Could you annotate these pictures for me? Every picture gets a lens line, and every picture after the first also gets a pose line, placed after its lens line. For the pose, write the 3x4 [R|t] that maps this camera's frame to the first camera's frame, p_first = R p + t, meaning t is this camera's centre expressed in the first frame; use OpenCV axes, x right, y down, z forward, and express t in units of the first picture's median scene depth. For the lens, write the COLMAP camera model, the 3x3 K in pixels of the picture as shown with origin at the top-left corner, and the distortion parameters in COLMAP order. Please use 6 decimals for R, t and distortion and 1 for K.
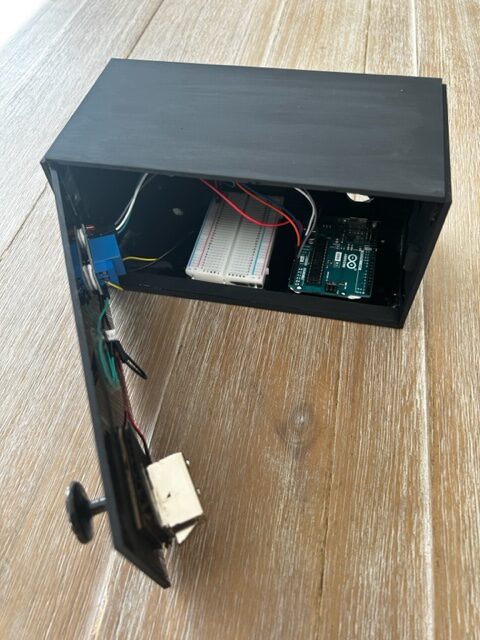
lens RADIAL K [[492.2, 0, 240.0], [0, 492.2, 320.0], [0, 0, 1]] dist [-0.000496, -0.010541]
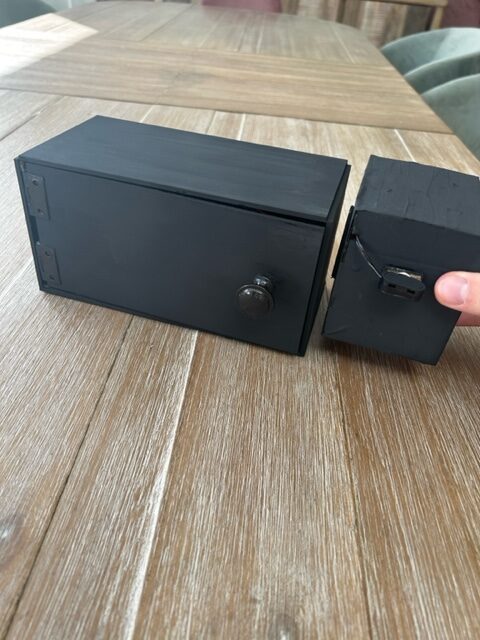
lens RADIAL K [[492.2, 0, 240.0], [0, 492.2, 320.0], [0, 0, 1]] dist [-0.000496, -0.010541]
pose [[0.985532, 0.016414, 0.168696, 0.391018], [0.029820, 0.962984, -0.267904, 0.091498], [-0.166848, 0.269059, 0.948562, 0.046284]]
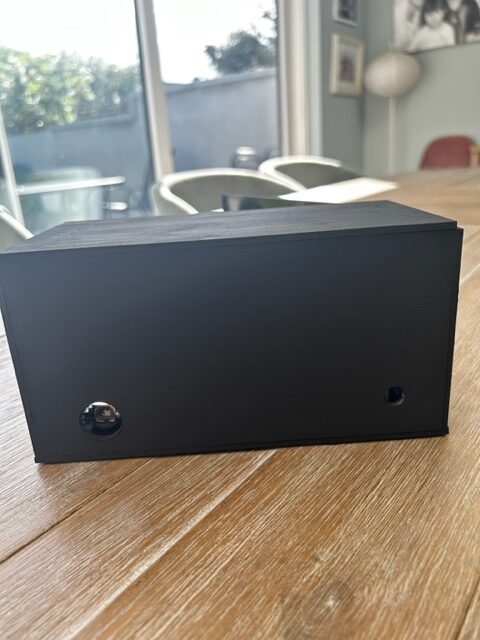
lens RADIAL K [[492.2, 0, 240.0], [0, 492.2, 320.0], [0, 0, 1]] dist [-0.000496, -0.010541]
pose [[0.899611, 0.125738, -0.418200, 0.711252], [-0.332180, 0.818681, -0.468421, 0.407722], [0.283474, 0.560314, 0.778261, 0.191544]]
